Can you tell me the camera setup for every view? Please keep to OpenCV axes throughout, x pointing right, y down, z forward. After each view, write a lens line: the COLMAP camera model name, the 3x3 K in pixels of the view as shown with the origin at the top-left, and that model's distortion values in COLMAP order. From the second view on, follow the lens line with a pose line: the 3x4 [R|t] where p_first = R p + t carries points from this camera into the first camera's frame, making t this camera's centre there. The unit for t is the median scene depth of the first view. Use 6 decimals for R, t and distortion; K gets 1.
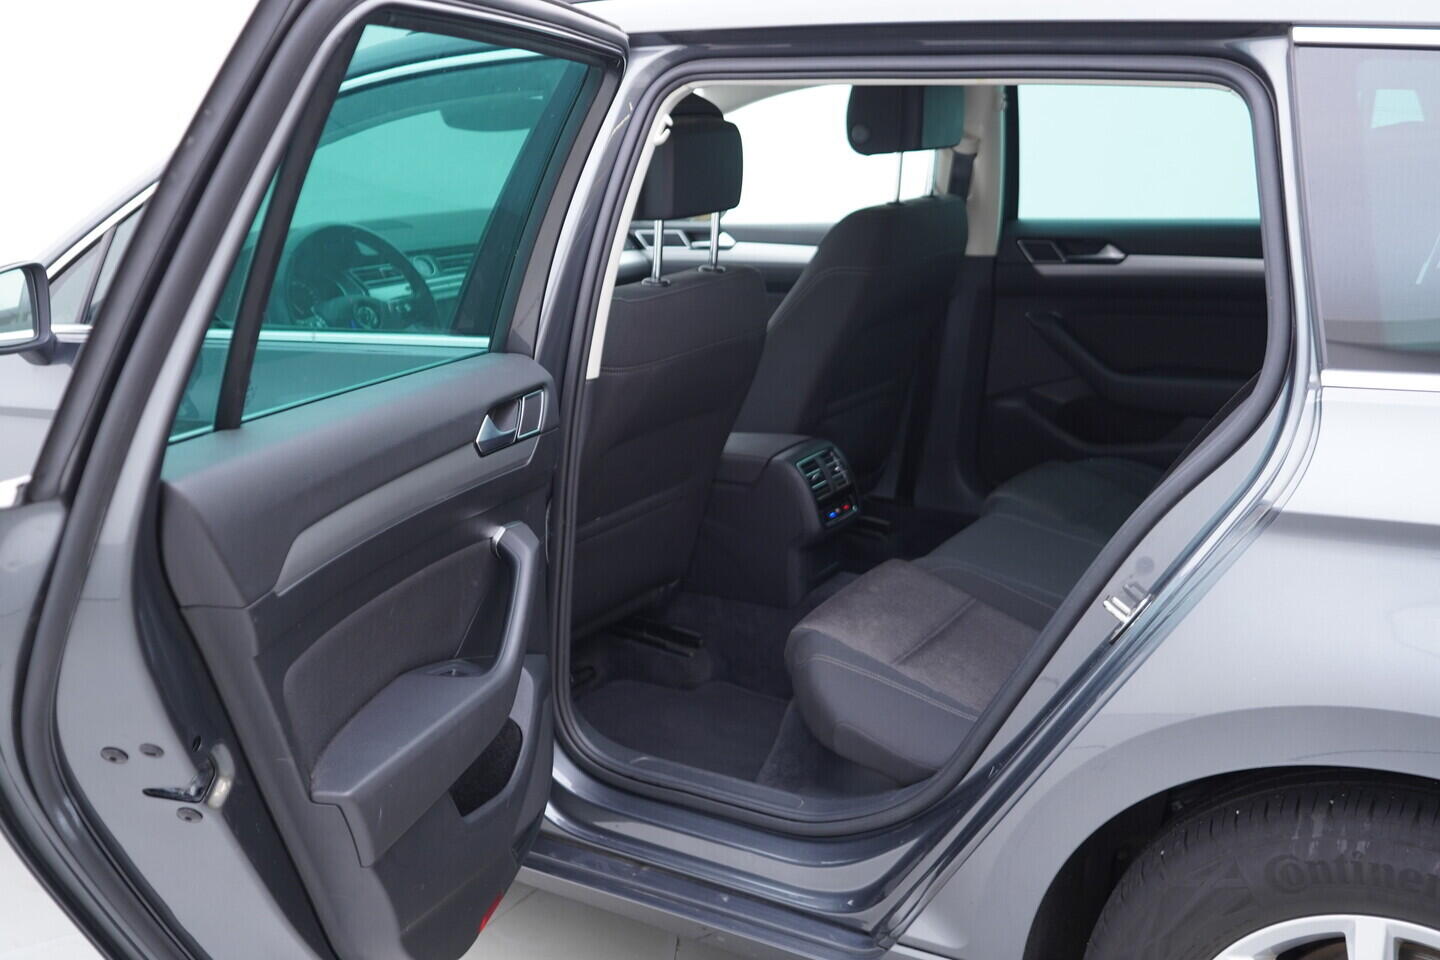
lens RADIAL K [[1478.0, 0, 721.9], [0, 1478.0, 479.4], [0, 0, 1]] dist [-0.006362, 0.000000]
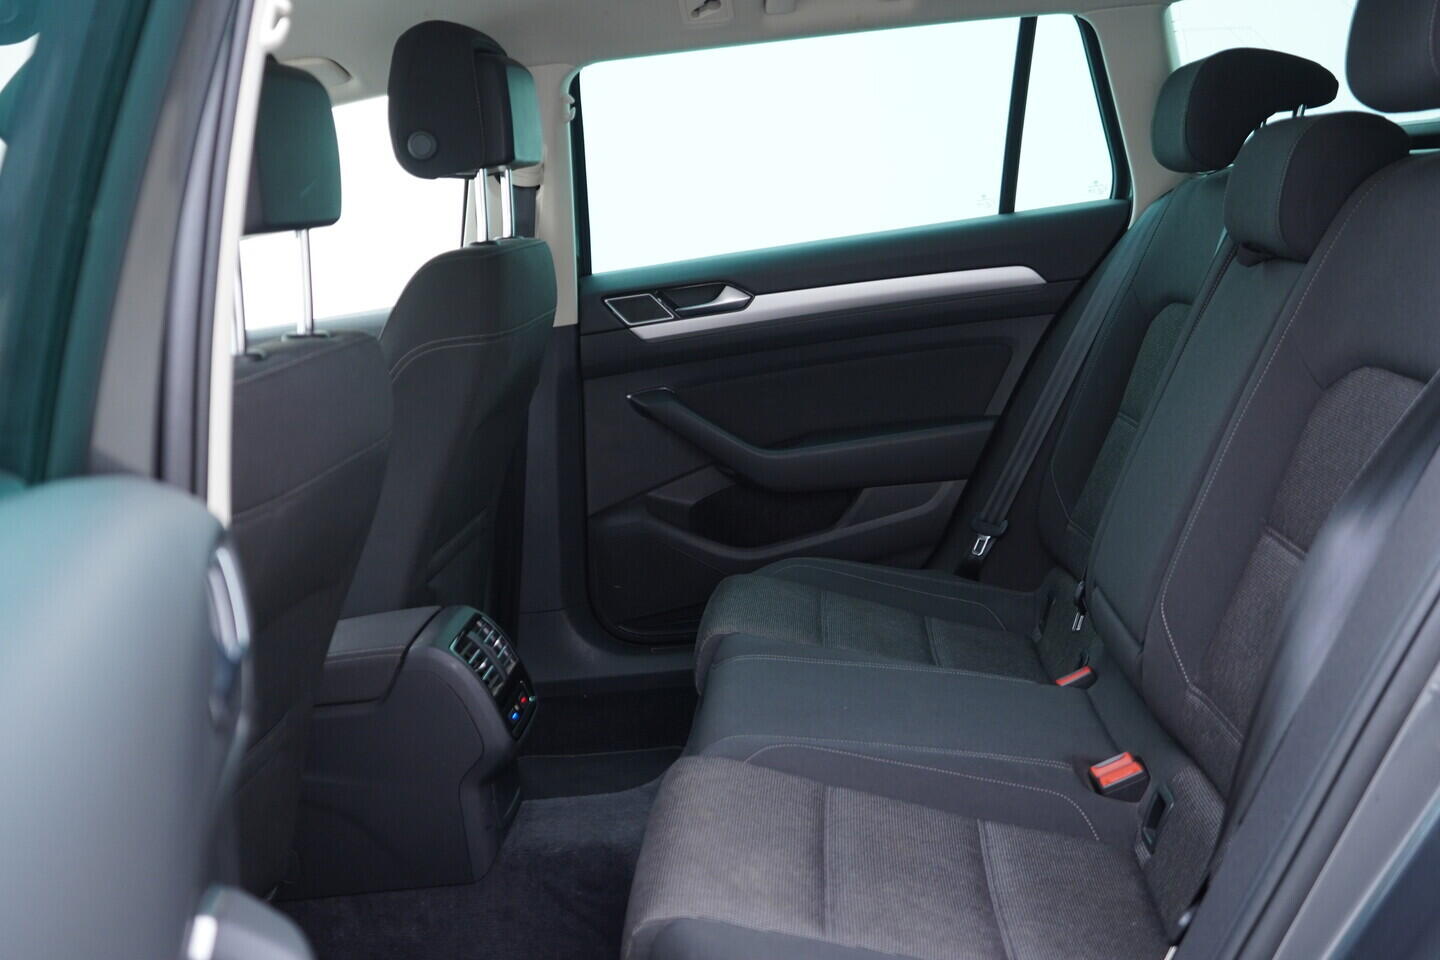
lens RADIAL K [[1478.0, 0, 716.7], [0, 1478.0, 481.2], [0, 0, 1]] dist [-0.006362, 0.000000]
pose [[0.875700, -0.166172, 0.453362, -0.105904], [0.217550, 0.974000, -0.063210, -0.013573], [-0.431071, 0.153981, 0.889082, 0.339465]]
